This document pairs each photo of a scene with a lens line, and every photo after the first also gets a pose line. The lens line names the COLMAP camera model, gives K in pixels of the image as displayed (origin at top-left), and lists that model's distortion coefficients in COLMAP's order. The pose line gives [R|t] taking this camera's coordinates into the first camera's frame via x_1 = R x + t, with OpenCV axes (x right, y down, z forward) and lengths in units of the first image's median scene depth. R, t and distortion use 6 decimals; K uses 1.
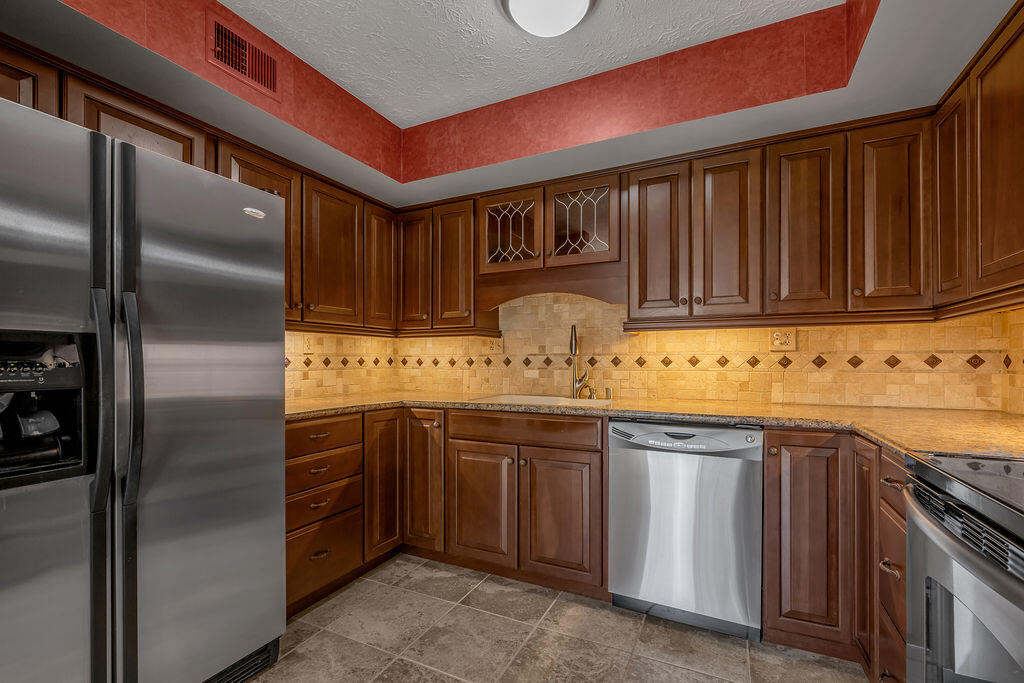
lens RADIAL K [[440.5, 0, 530.7], [0, 440.5, 364.3], [0, 0, 1]] dist [-0.001997, -0.000361]
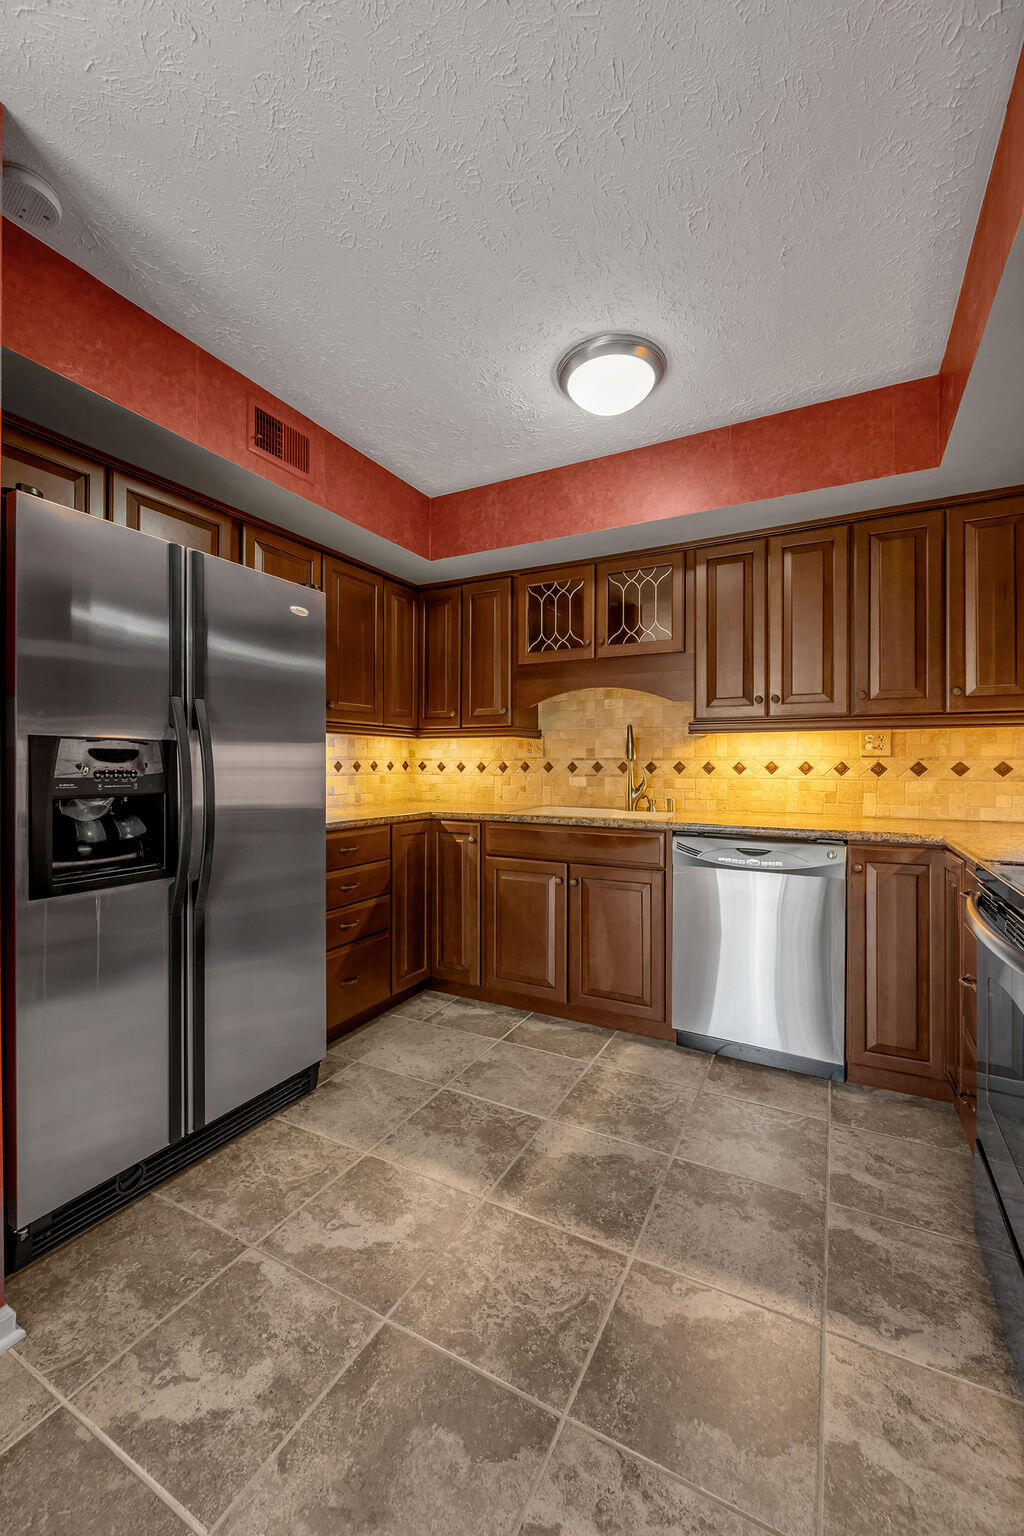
lens RADIAL K [[608.6, 0, 530.3], [0, 608.6, 762.5], [0, 0, 1]] dist [-0.000105, 0.000165]
pose [[0.999355, 0.003586, -0.035720, -0.064064], [-0.003916, 0.999950, -0.009173, -0.004930], [0.035685, 0.009307, 0.999320, -0.228510]]
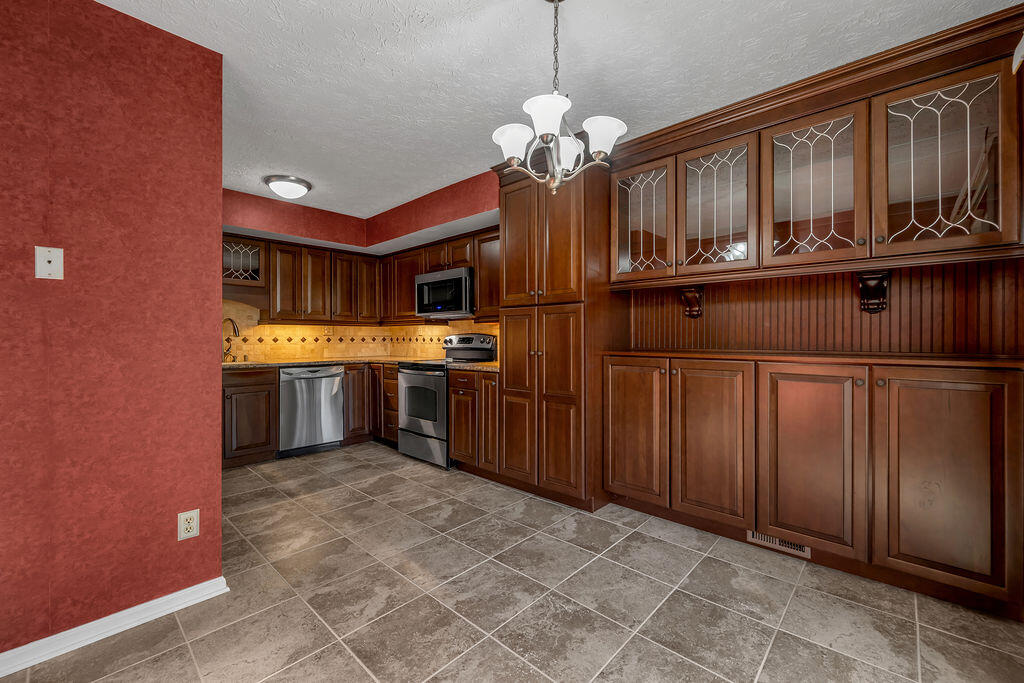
lens RADIAL K [[417.7, 0, 503.9], [0, 417.7, 338.2], [0, 0, 1]] dist [-0.001278, -0.000095]
pose [[0.309593, -0.000957, 0.950869, -1.324748], [0.005091, 0.999987, -0.000651, -0.008625], [-0.950856, 0.005043, 0.309594, -0.601271]]
